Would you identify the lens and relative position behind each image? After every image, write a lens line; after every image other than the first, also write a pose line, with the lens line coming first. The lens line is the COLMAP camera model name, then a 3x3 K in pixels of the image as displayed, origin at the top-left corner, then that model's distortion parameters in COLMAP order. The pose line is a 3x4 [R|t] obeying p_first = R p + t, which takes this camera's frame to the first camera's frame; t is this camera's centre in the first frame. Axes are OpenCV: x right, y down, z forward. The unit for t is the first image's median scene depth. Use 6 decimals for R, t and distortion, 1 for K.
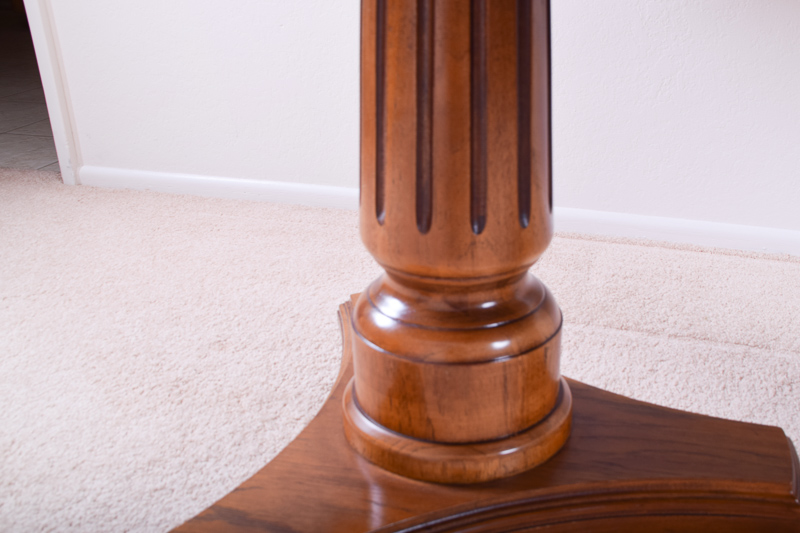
lens RADIAL K [[1028.9, 0, 400.0], [0, 1028.9, 266.5], [0, 0, 1]] dist [-0.137432, 0.009875]
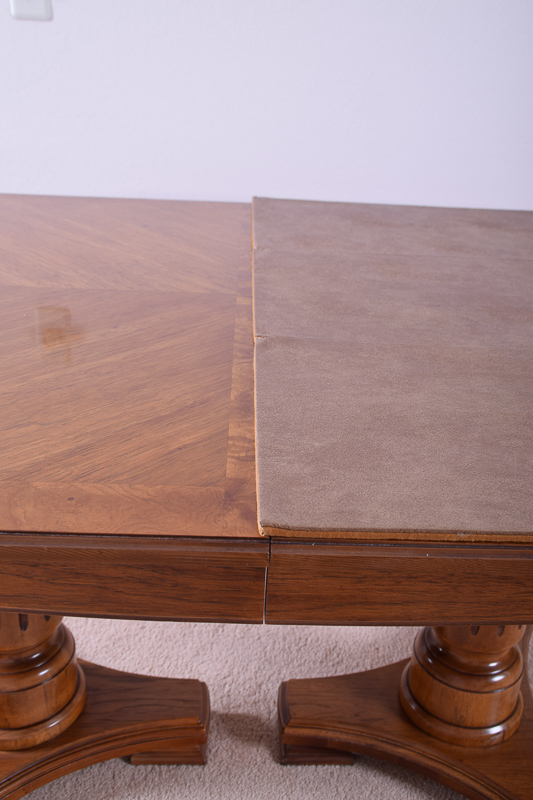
lens RADIAL K [[832.9, 0, 266.0], [0, 832.9, 457.3], [0, 0, 1]] dist [-0.073024, 0.291013]
pose [[0.939186, -0.075867, 0.334923, 0.001926], [0.072086, 0.997116, 0.023726, -0.328336], [-0.335757, 0.001860, 0.941947, -0.603836]]
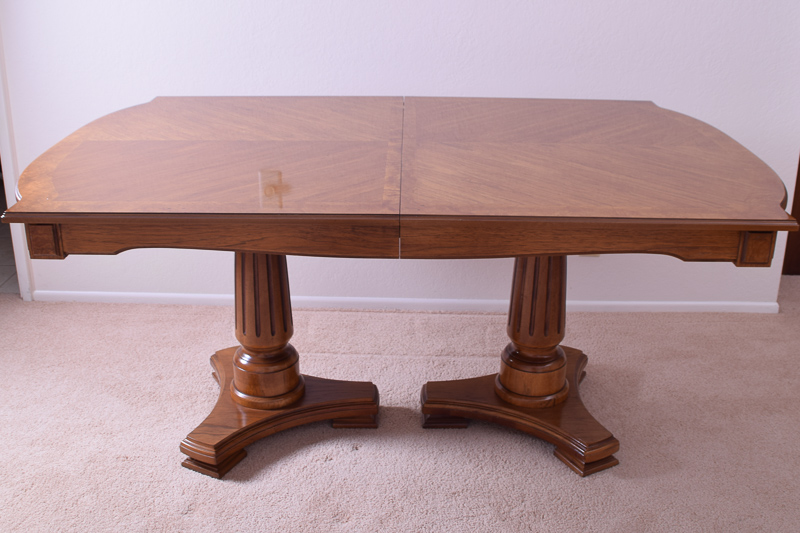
lens RADIAL K [[700.1, 0, 400.0], [0, 700.1, 266.5], [0, 0, 1]] dist [-0.245779, 0.208391]
pose [[0.947367, -0.079925, 0.310014, -0.203825], [0.096710, 0.994543, -0.039129, -0.117256], [-0.305195, 0.067051, 0.949927, -1.250637]]
